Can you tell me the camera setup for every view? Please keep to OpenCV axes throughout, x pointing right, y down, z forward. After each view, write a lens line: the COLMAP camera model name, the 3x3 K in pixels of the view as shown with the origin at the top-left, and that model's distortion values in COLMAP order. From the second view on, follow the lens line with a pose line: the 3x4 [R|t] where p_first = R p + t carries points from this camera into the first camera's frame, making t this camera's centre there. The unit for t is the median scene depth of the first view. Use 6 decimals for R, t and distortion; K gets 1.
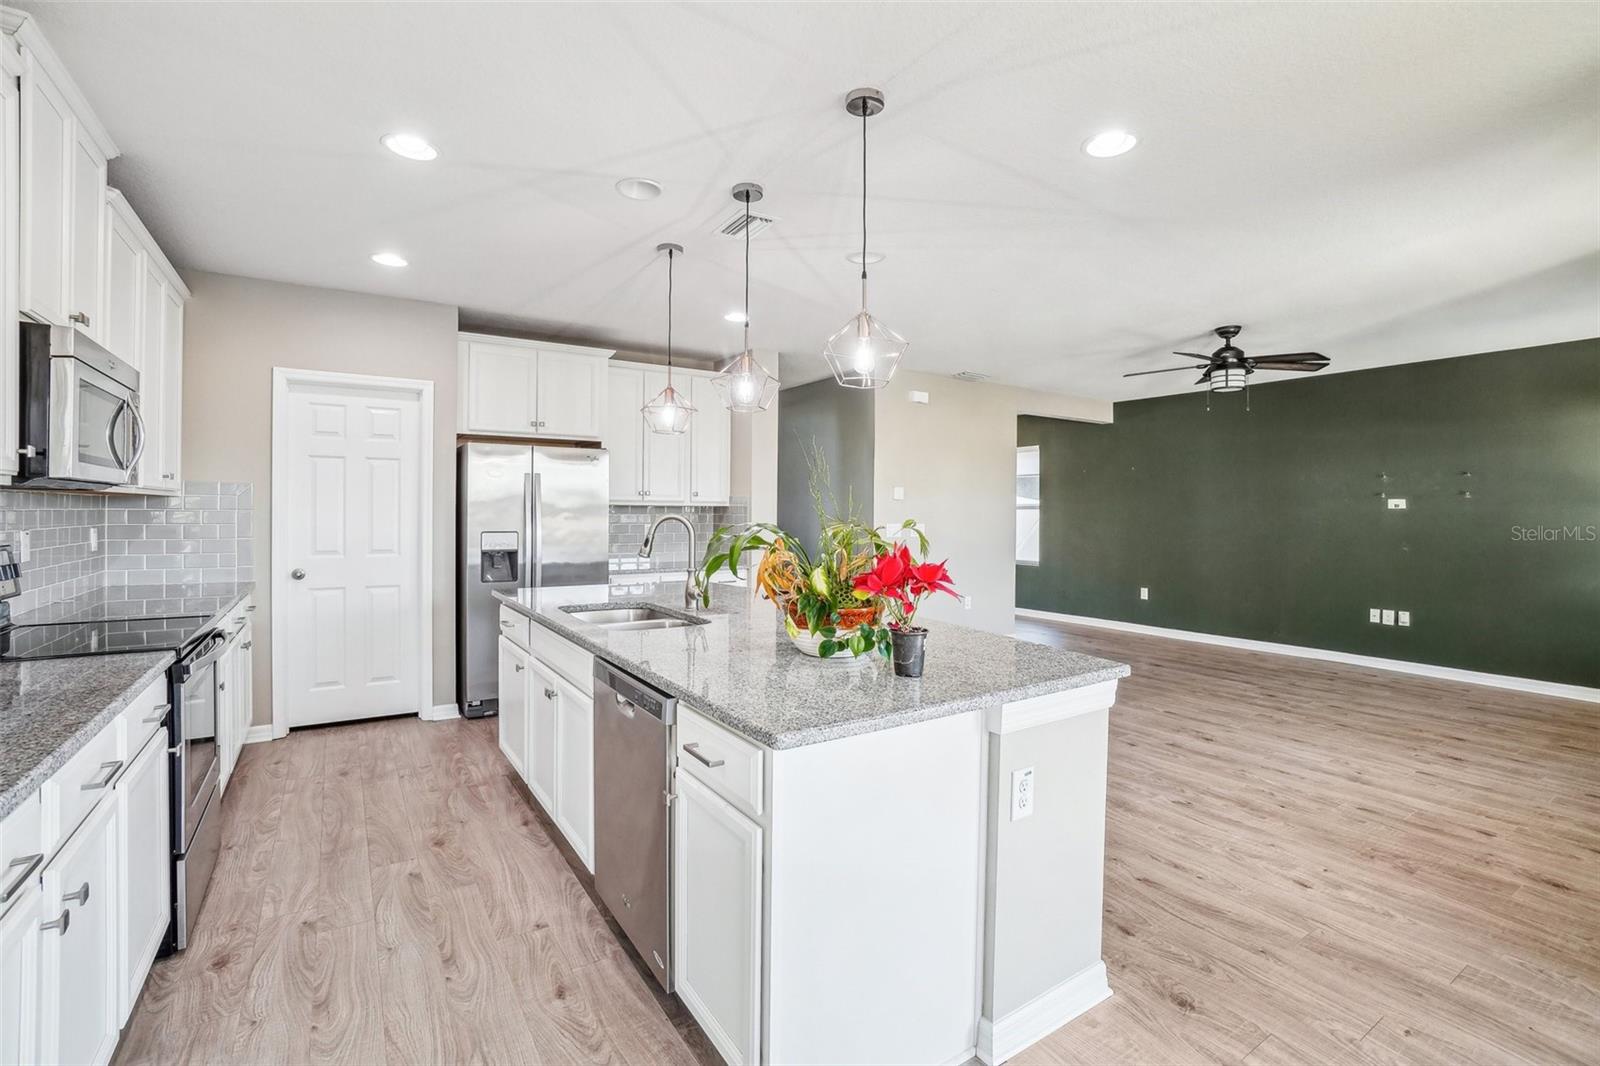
lens RADIAL K [[725.6, 0, 792.6], [0, 725.6, 516.3], [0, 0, 1]] dist [-0.061396, 0.021545]
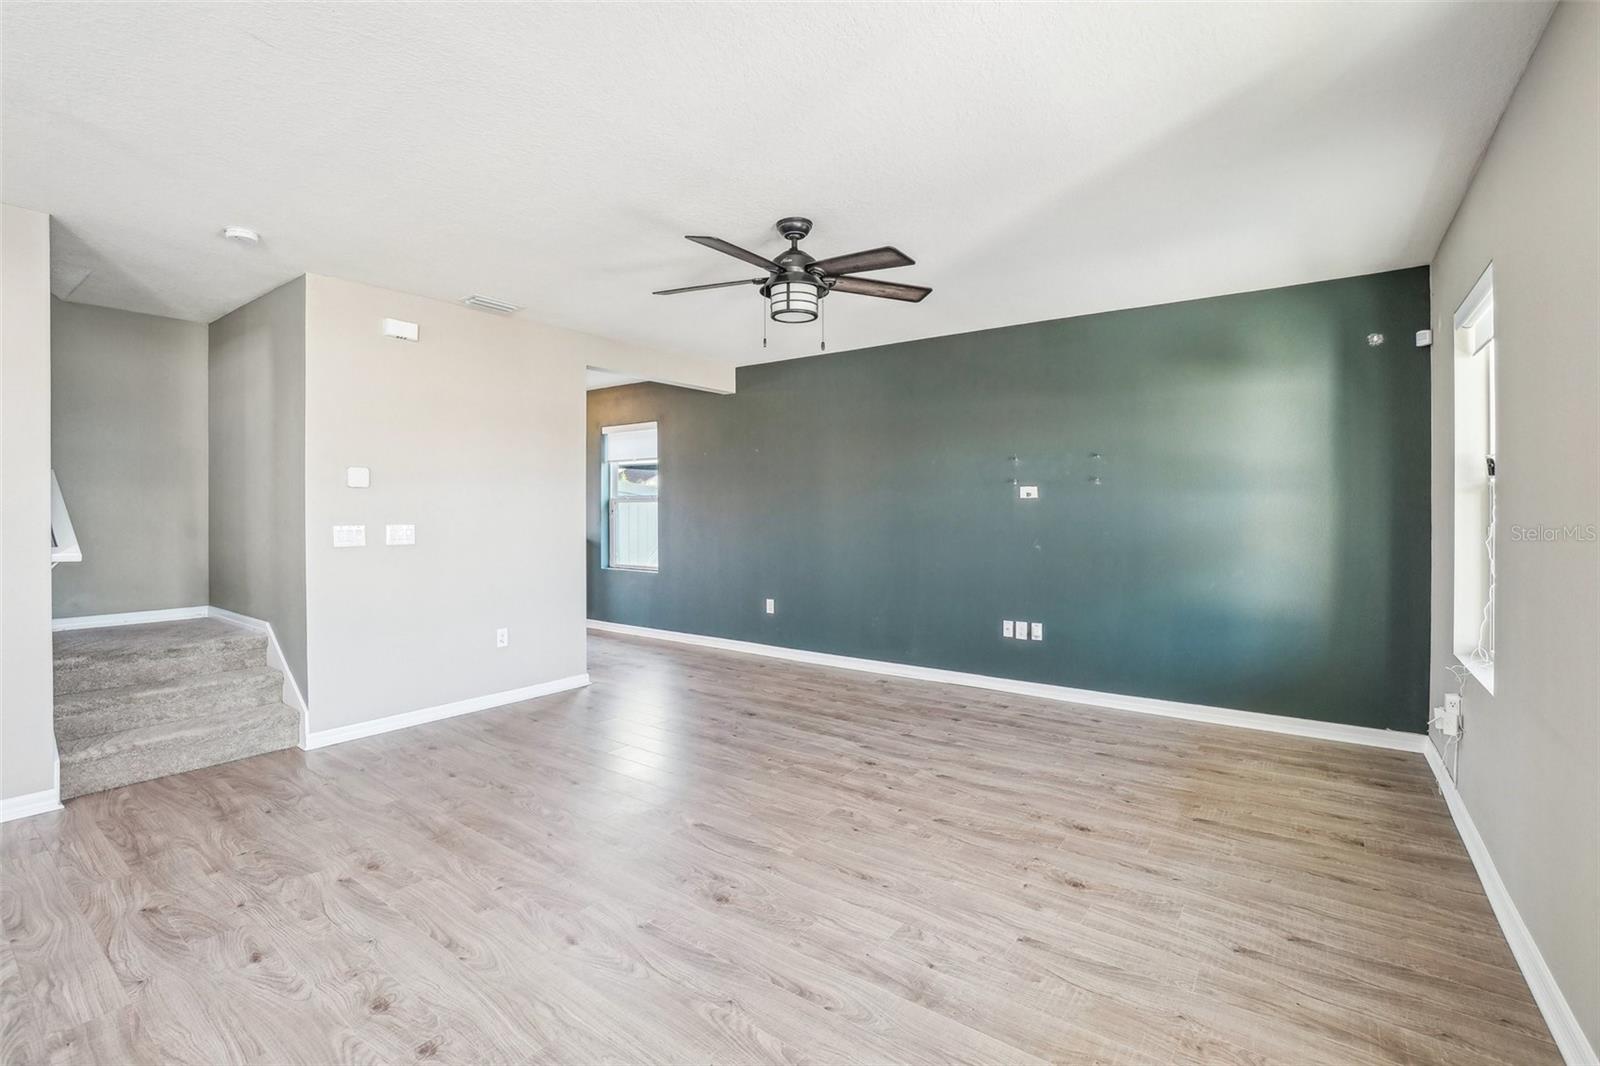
lens RADIAL K [[725.6, 0, 792.6], [0, 725.6, 516.3], [0, 0, 1]] dist [-0.061396, 0.021545]
pose [[0.936751, -0.011047, 0.349822, 0.391412], [0.008407, 0.999924, 0.009065, 0.000125], [-0.349896, -0.005551, 0.936772, 0.389687]]
